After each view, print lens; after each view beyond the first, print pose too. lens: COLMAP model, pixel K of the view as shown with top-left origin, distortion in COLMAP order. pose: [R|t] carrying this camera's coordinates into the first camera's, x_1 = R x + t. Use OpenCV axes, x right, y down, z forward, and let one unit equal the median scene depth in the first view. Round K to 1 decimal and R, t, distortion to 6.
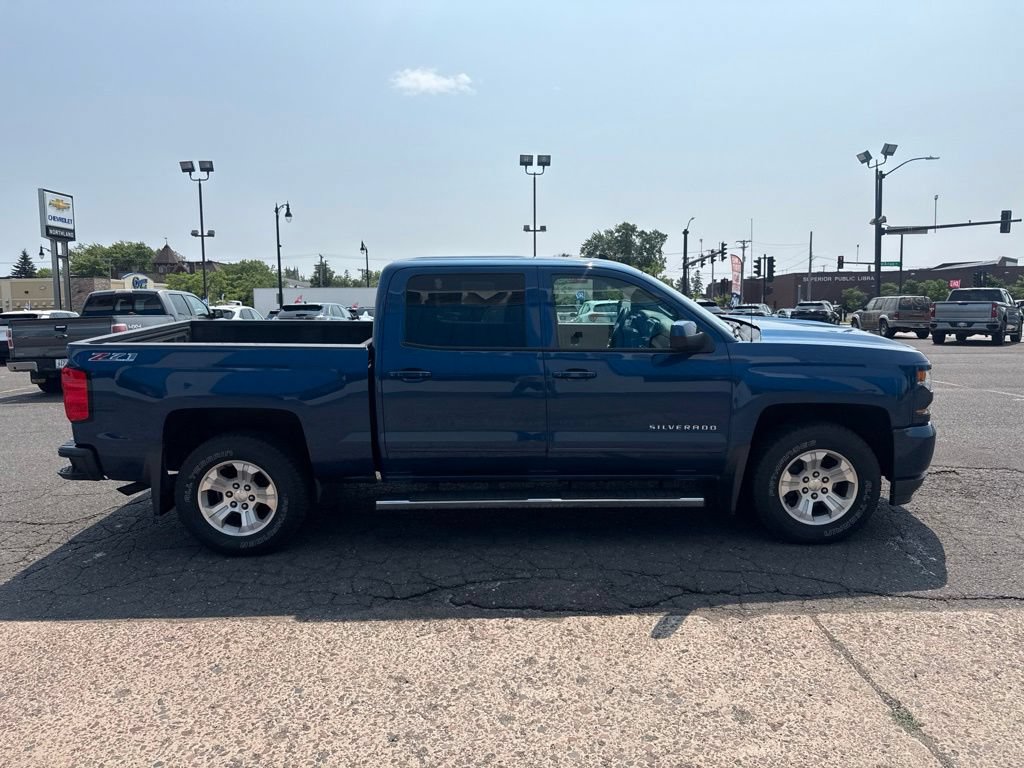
lens RADIAL K [[722.0, 0, 518.7], [0, 722.0, 385.2], [0, 0, 1]] dist [0.032077, -0.040450]
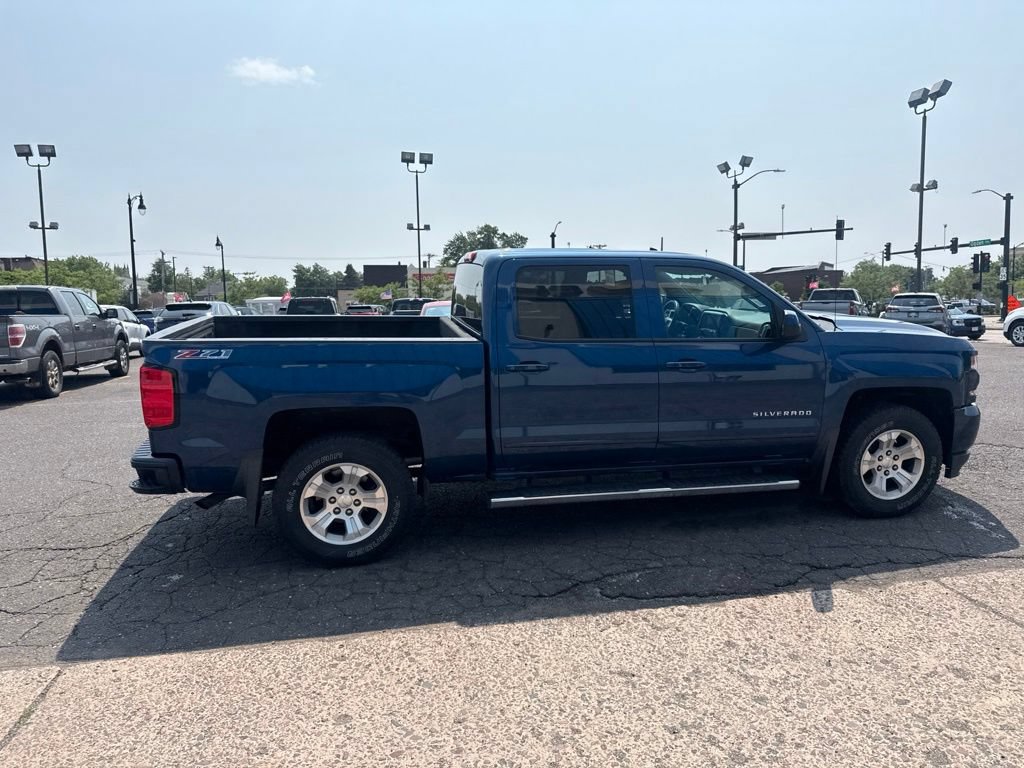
lens RADIAL K [[722.6, 0, 517.7], [0, 722.6, 382.4], [0, 0, 1]] dist [0.035205, -0.041469]
pose [[0.979889, -0.022554, 0.198263, -0.348643], [0.023626, 0.999716, -0.003041, 0.007891], [-0.198138, 0.007664, 0.980144, 0.044216]]
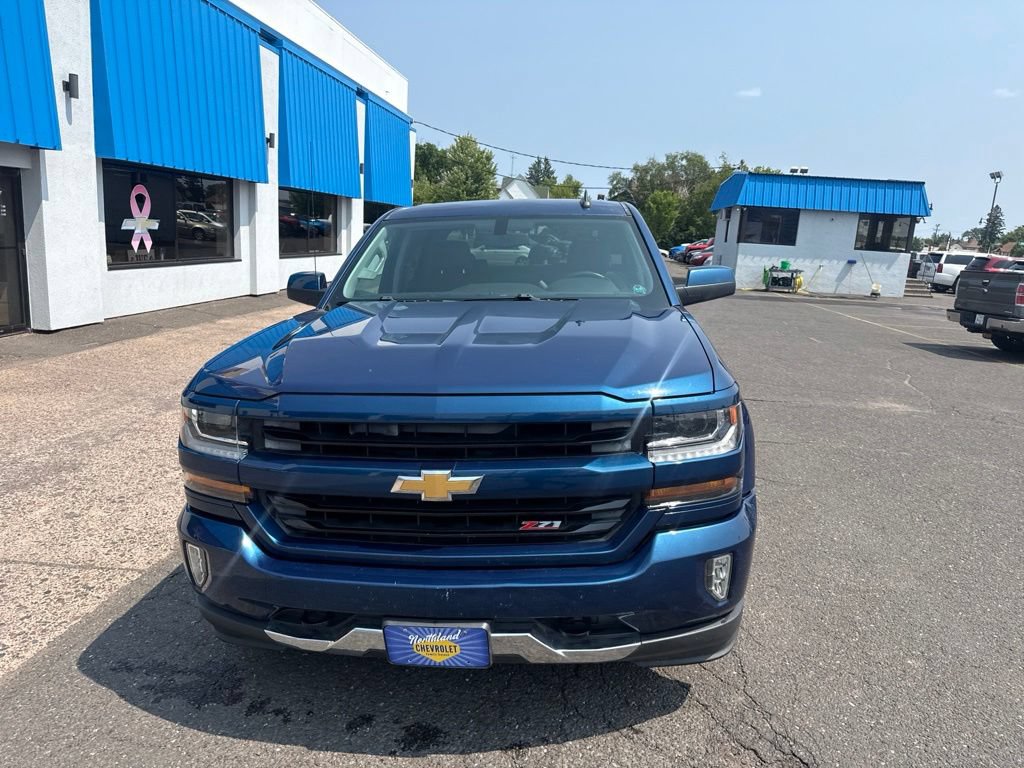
lens RADIAL K [[718.8, 0, 512.0], [0, 718.8, 384.0], [0, 0, 1]] dist [0.061421, -0.072460]
pose [[-0.114140, 0.213834, -0.970179, 1.036402], [-0.156863, 0.960432, 0.230140, -0.189435], [0.981003, 0.178453, -0.076081, 1.264154]]
